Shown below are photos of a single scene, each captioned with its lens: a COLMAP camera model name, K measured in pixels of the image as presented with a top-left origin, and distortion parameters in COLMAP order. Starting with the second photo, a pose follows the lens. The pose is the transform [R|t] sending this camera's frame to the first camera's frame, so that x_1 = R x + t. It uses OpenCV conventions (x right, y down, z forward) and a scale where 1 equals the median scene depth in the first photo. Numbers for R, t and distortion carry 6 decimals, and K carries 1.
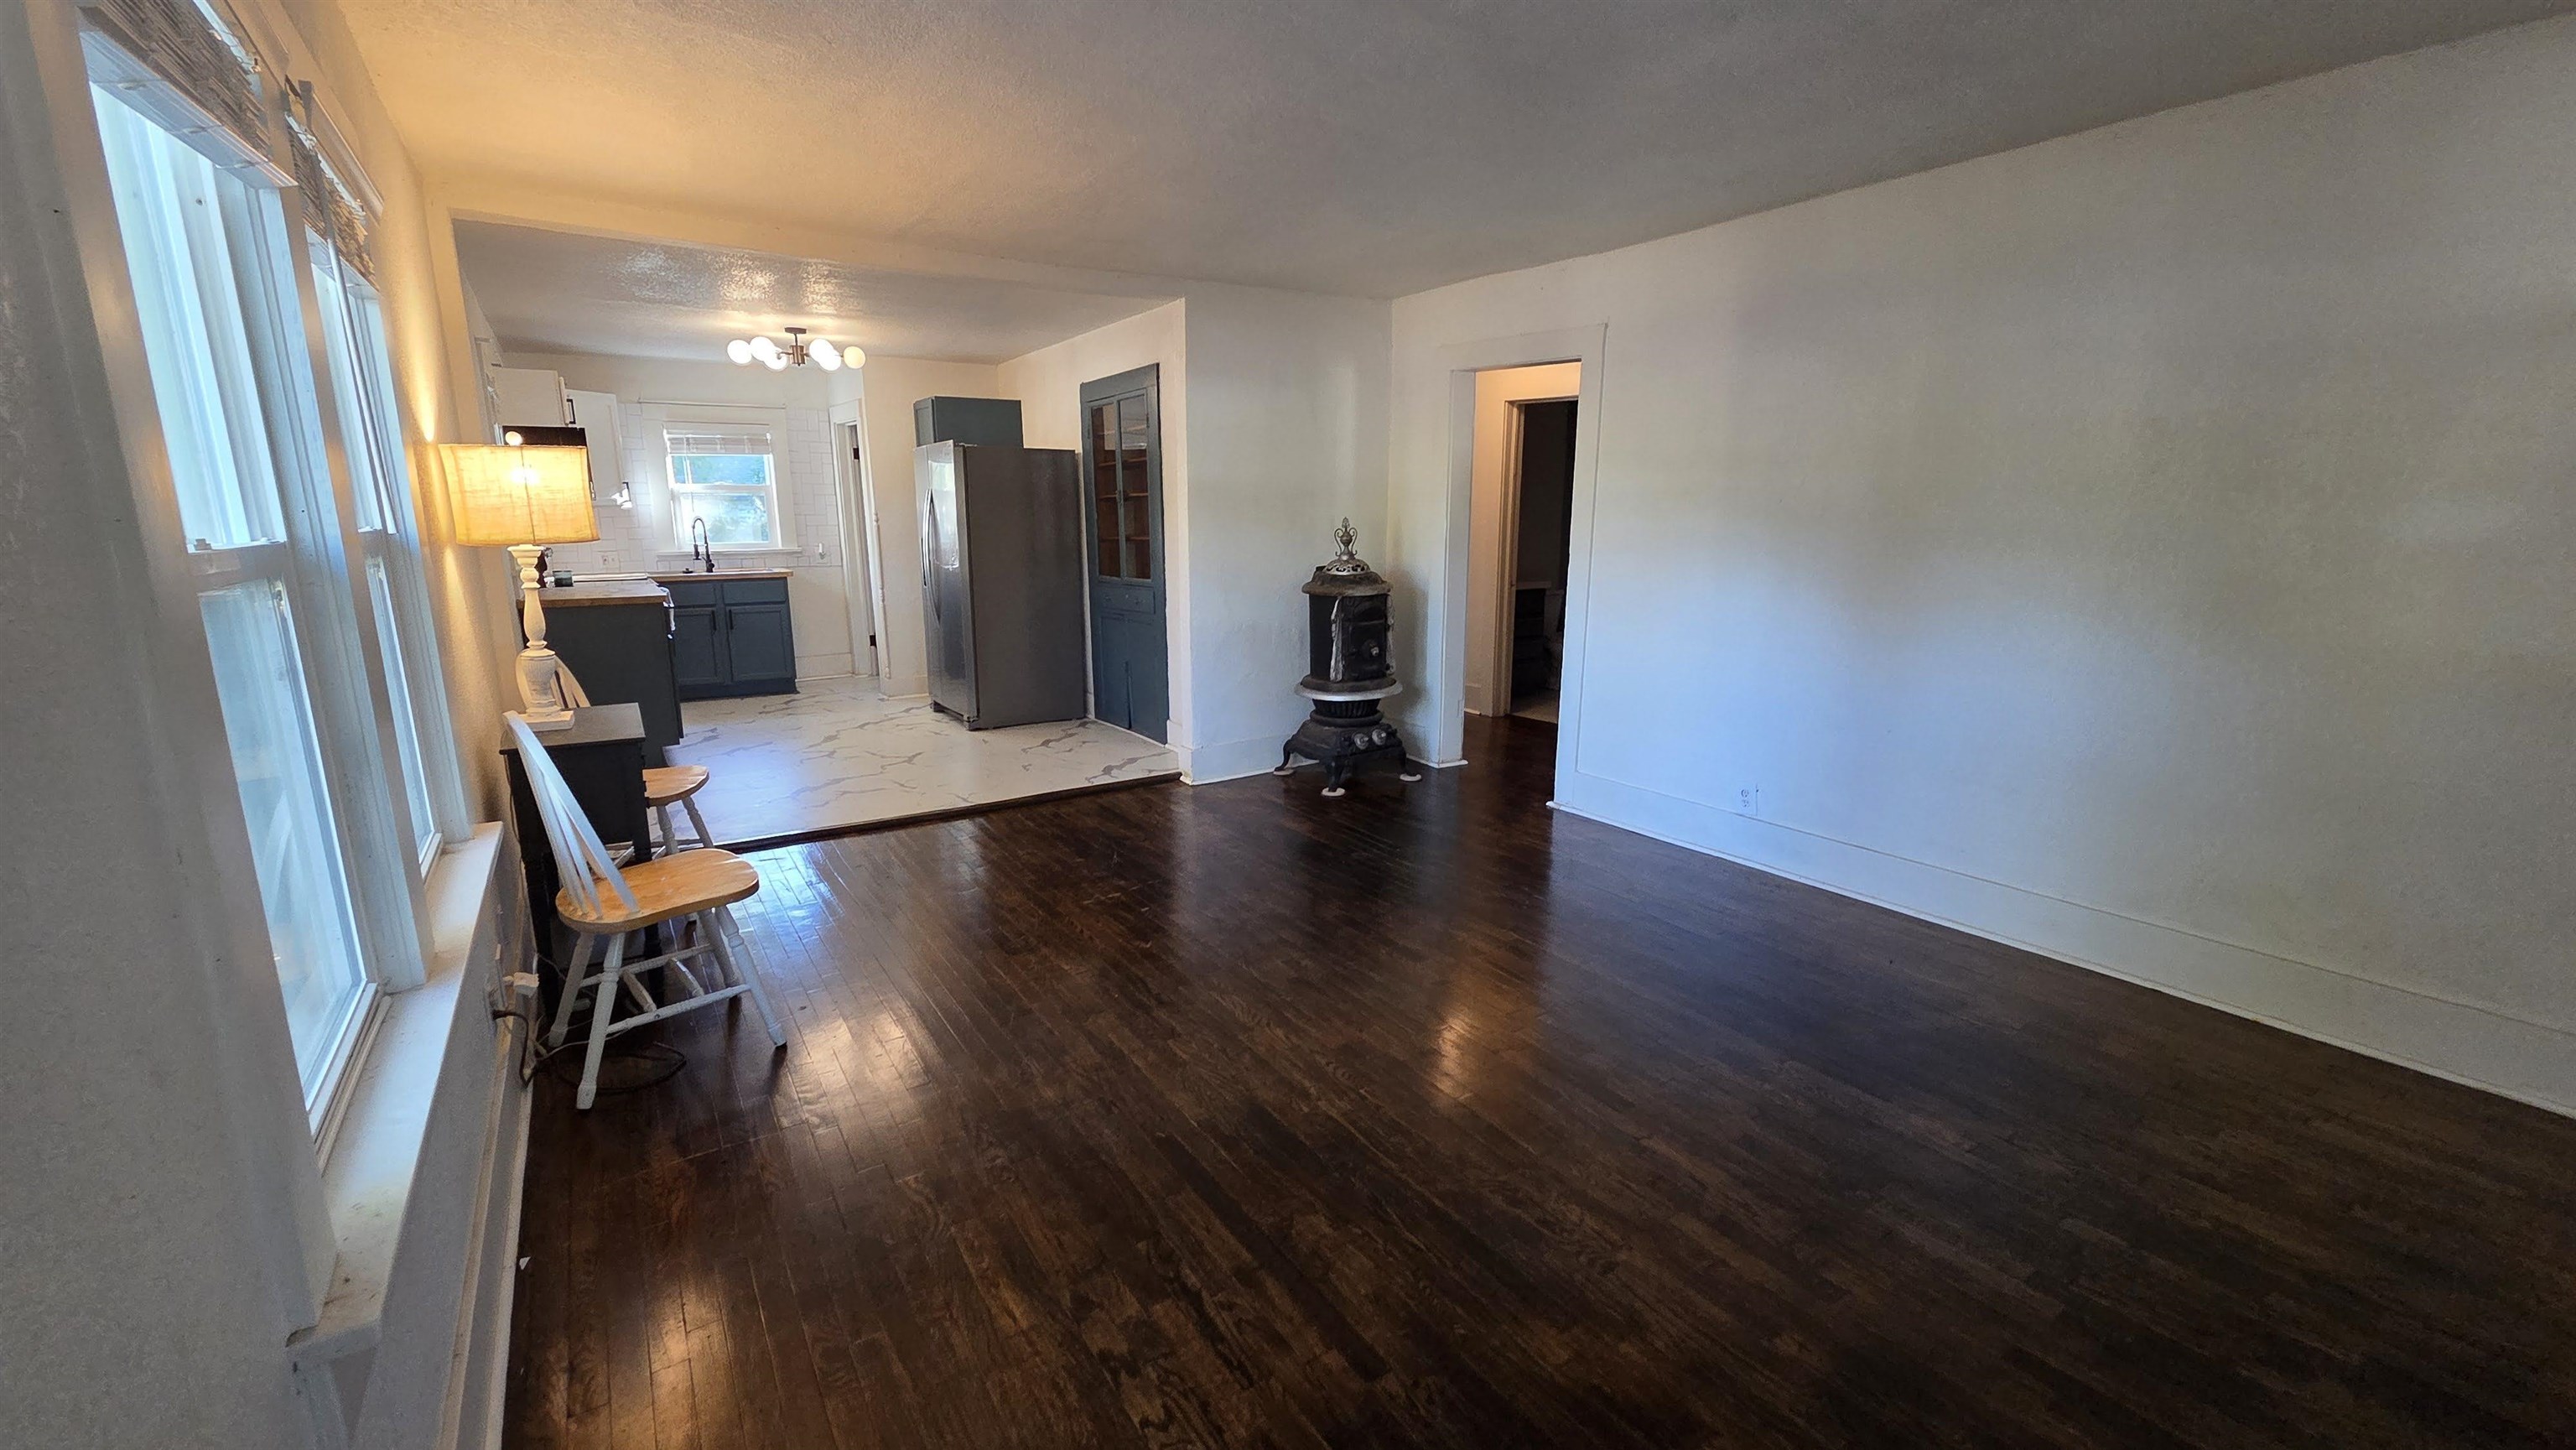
lens RADIAL K [[1041.3, 0, 1282.3], [0, 1041.3, 722.6], [0, 0, 1]] dist [-0.000368, -0.000162]
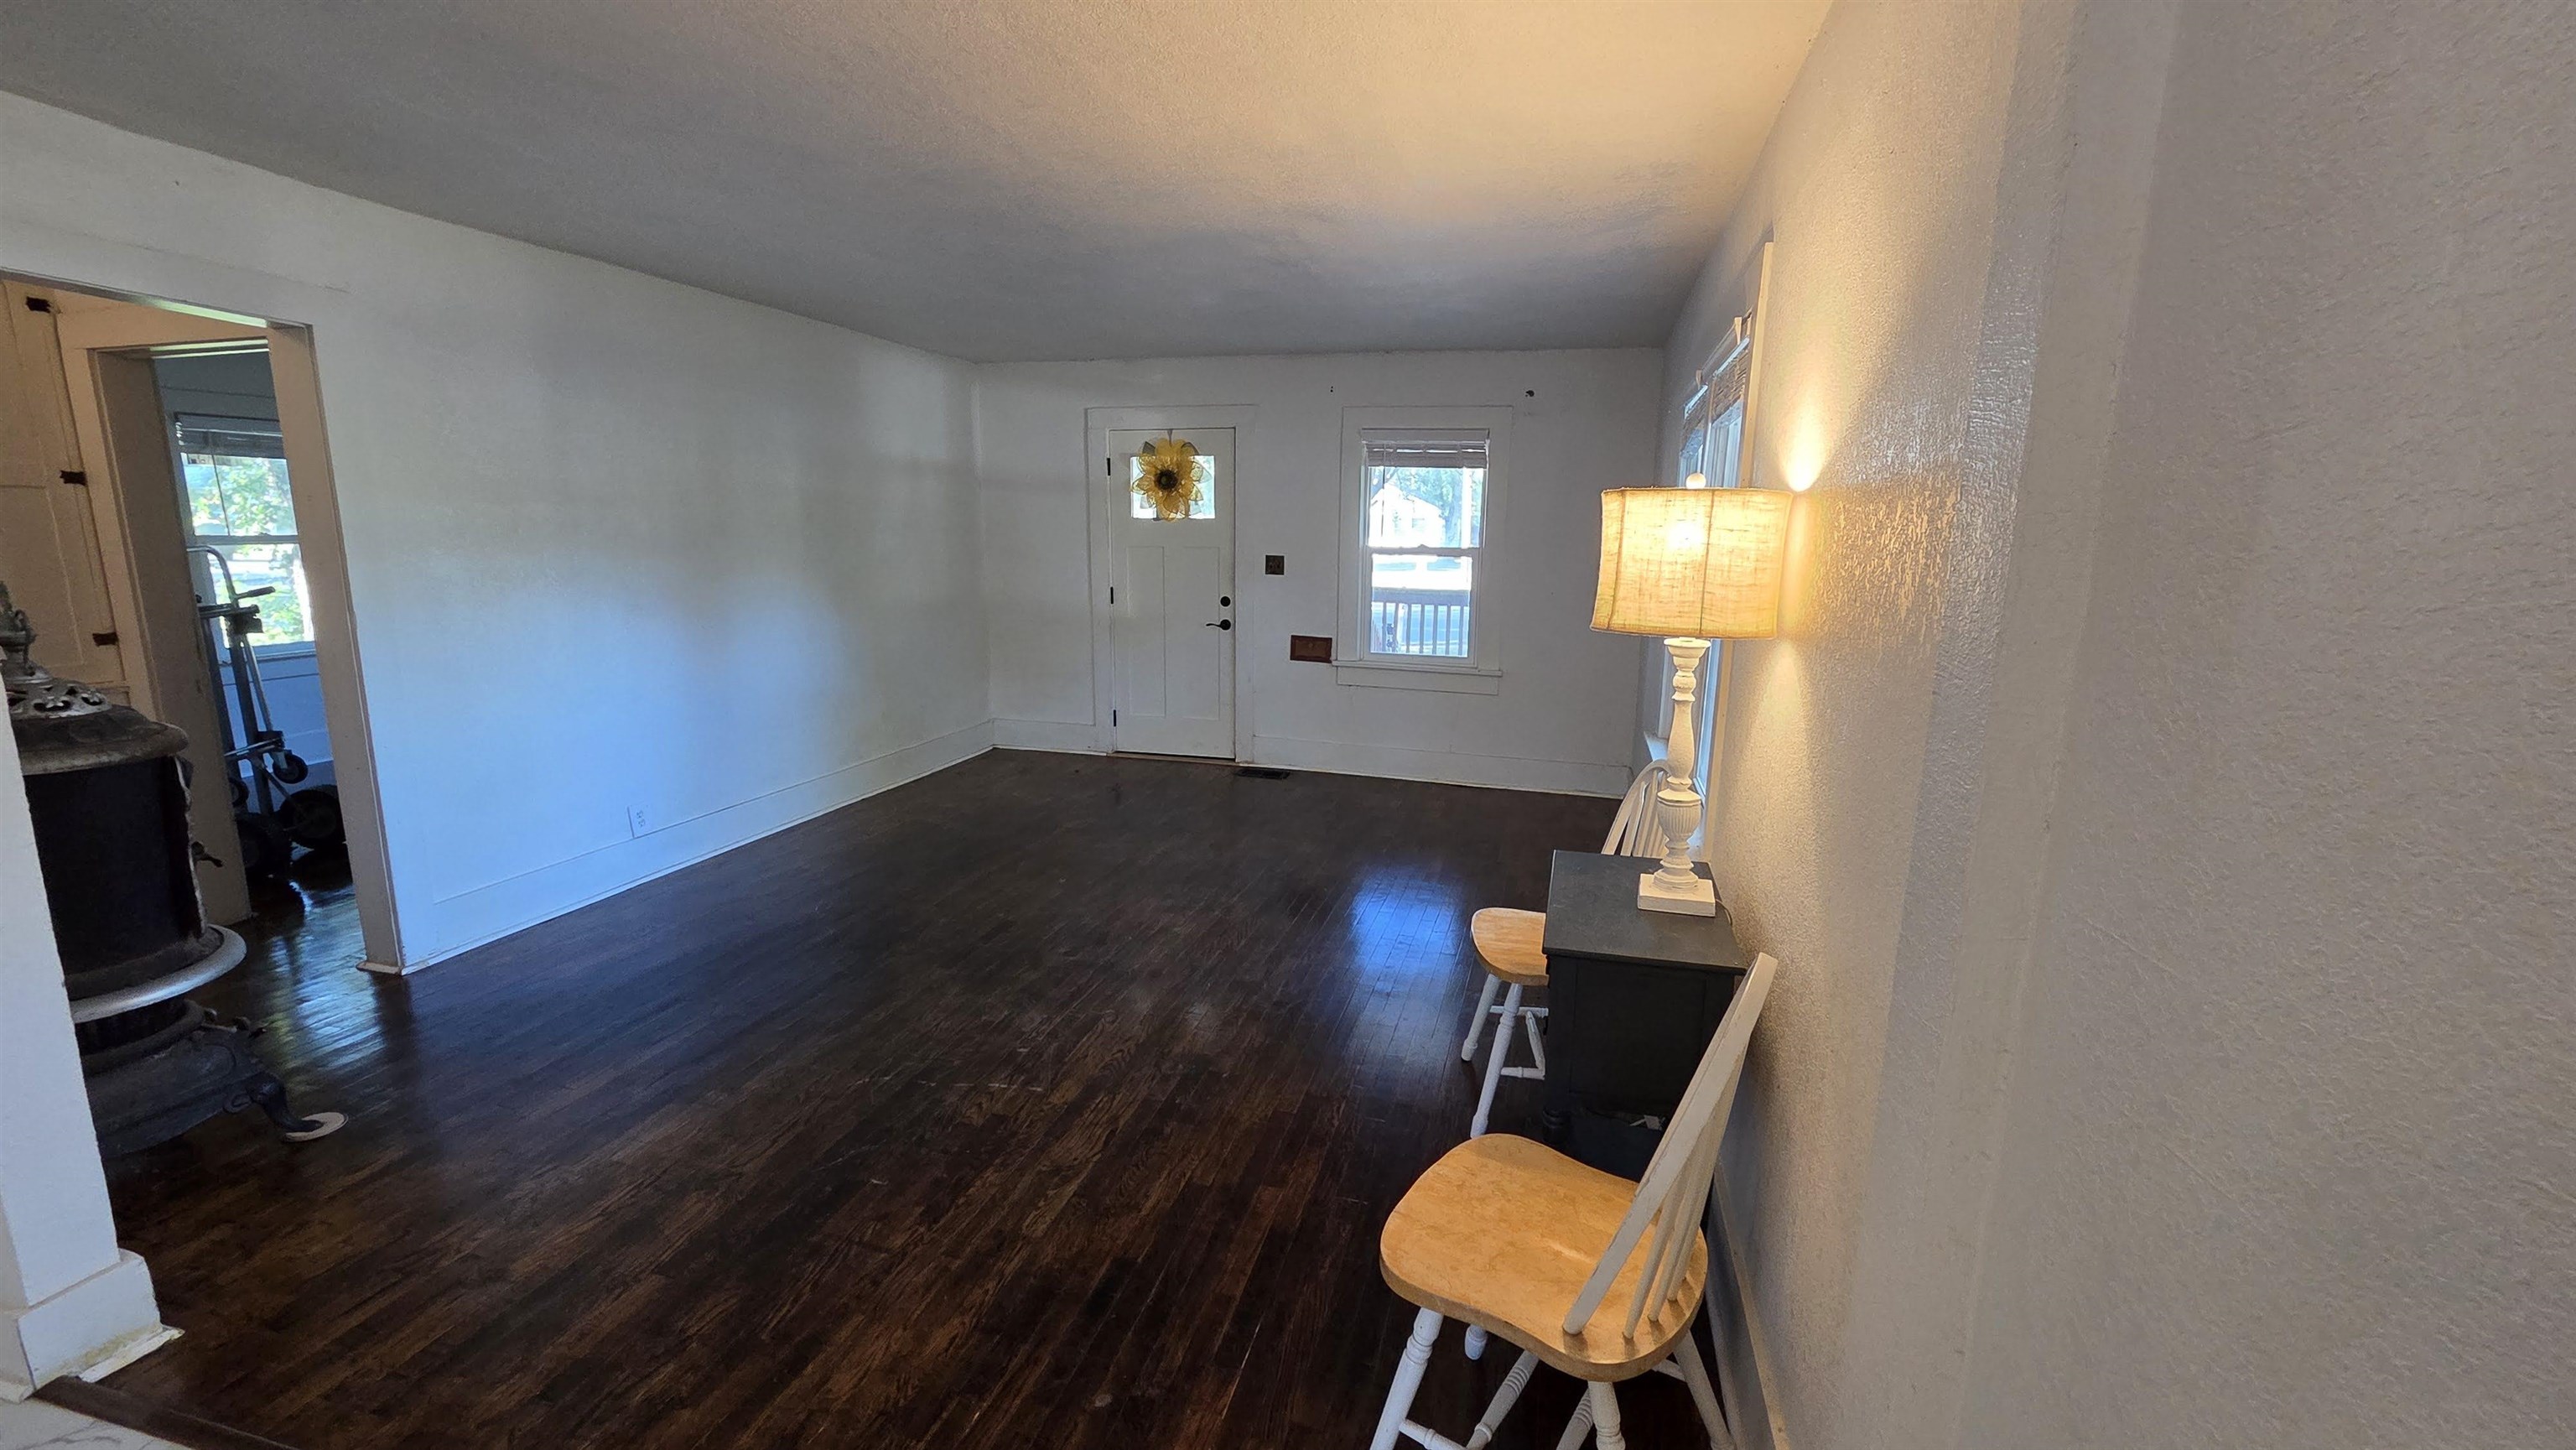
lens RADIAL K [[1041.3, 0, 1282.3], [0, 1041.3, 722.6], [0, 0, 1]] dist [-0.000368, -0.000162]
pose [[-0.659921, -0.144917, 0.737226, -0.853832], [0.134648, 0.942526, 0.305802, -0.292121], [-0.739171, 0.301072, -0.602480, 1.303379]]
